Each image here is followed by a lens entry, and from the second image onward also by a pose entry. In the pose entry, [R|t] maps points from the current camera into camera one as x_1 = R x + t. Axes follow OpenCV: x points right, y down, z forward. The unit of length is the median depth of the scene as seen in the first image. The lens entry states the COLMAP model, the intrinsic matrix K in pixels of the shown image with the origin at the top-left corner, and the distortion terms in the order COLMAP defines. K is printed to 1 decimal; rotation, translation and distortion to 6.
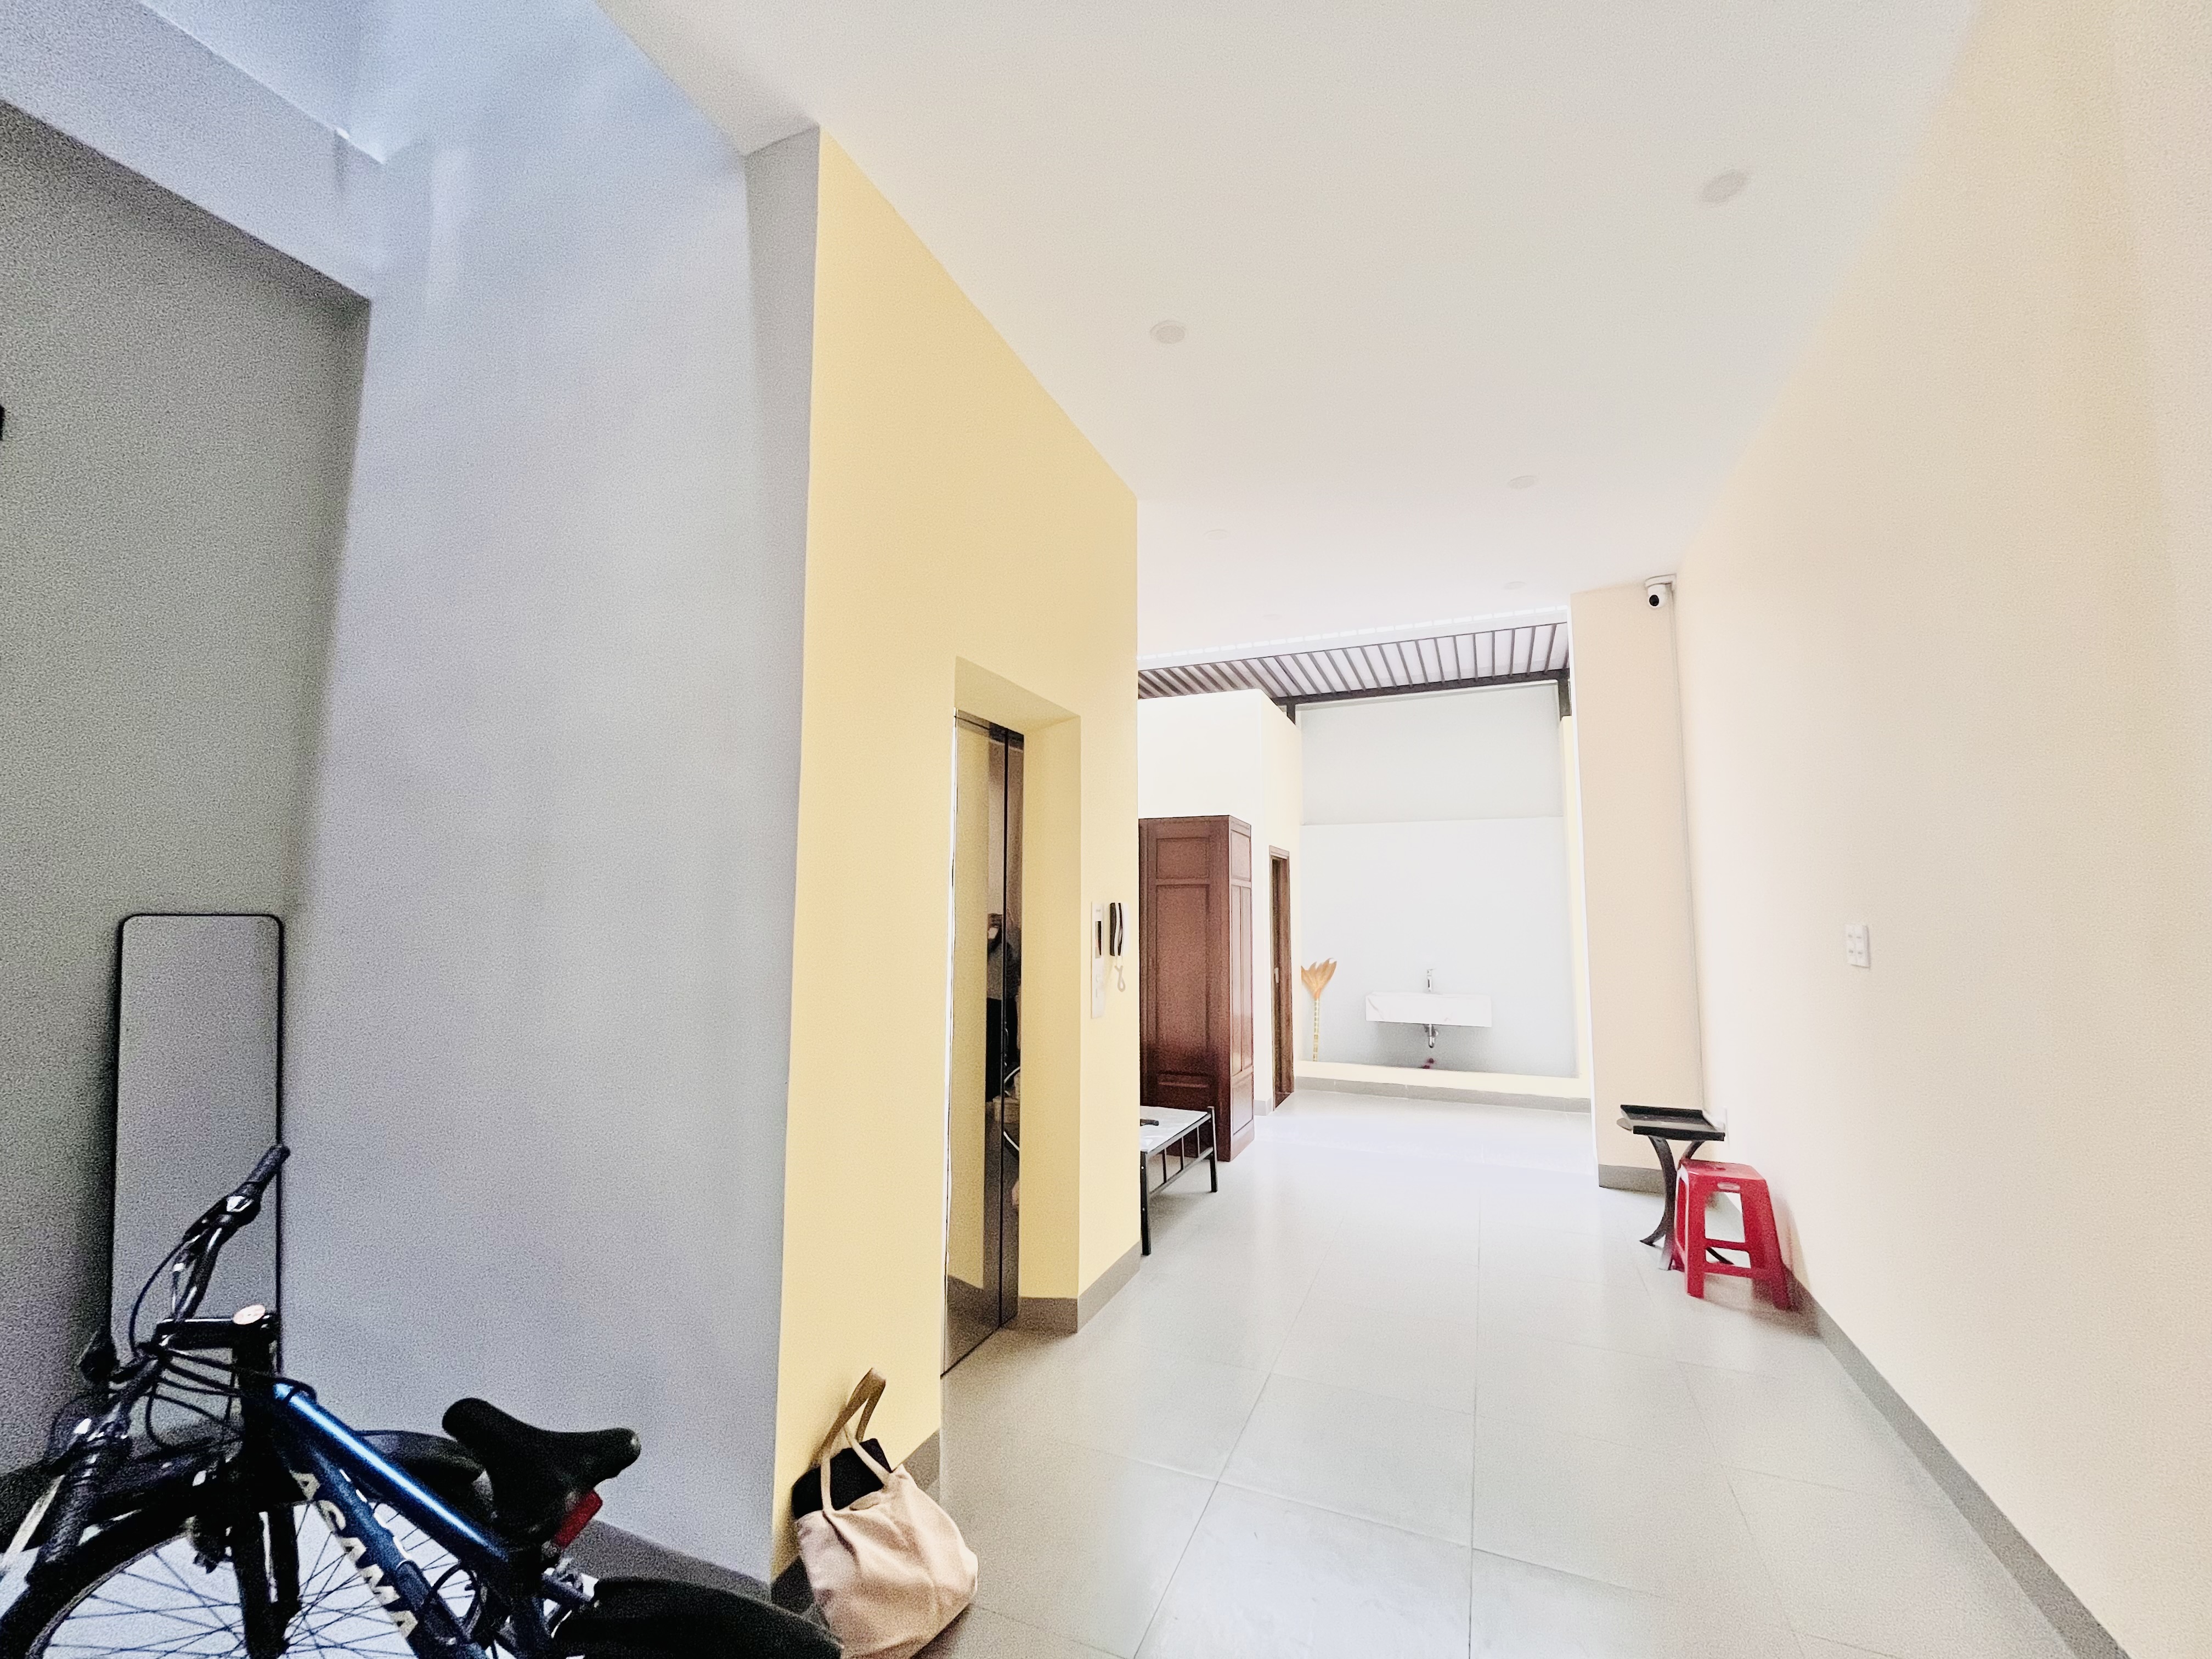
lens RADIAL K [[895.9, 0, 1109.9], [0, 895.9, 840.4], [0, 0, 1]] dist [0.000179, 0.000020]
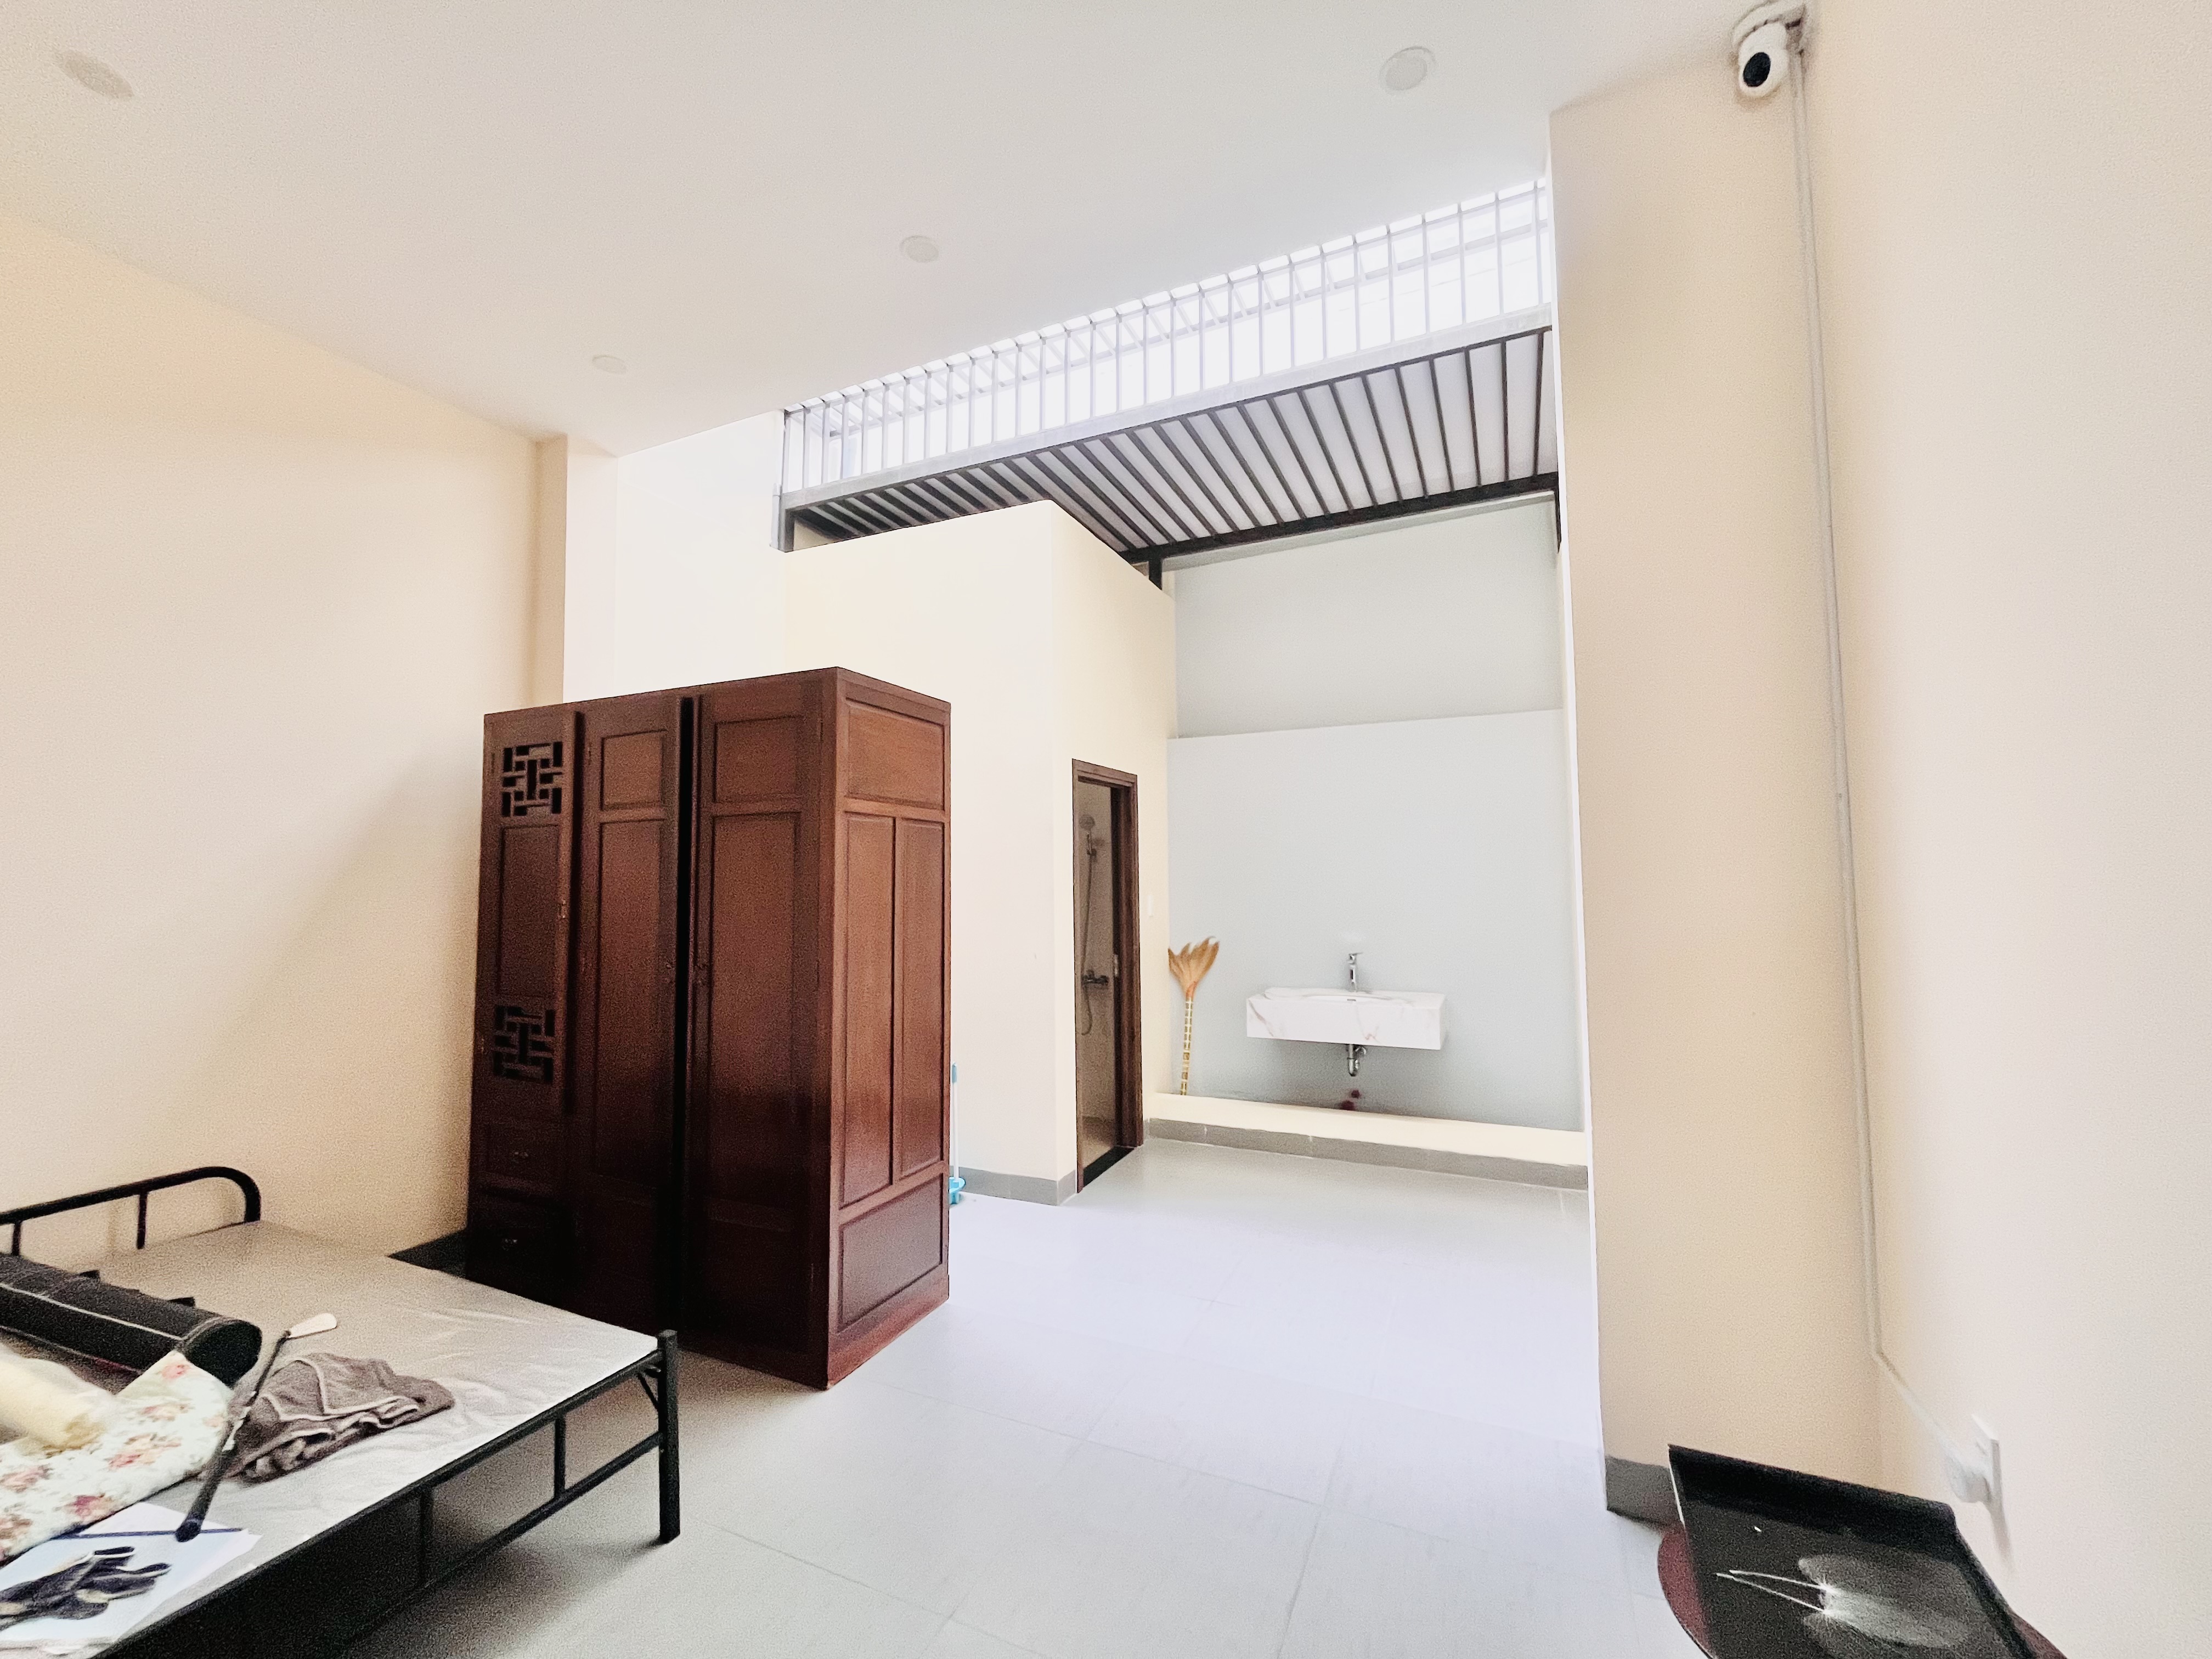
lens RADIAL K [[897.7, 0, 1101.0], [0, 897.7, 824.9], [0, 0, 1]] dist [-0.000104, 0.000099]
pose [[0.999515, -0.011639, -0.028897, 0.197859], [0.012428, 0.999551, 0.027279, 0.031092], [0.028566, -0.027625, 0.999210, 0.356504]]
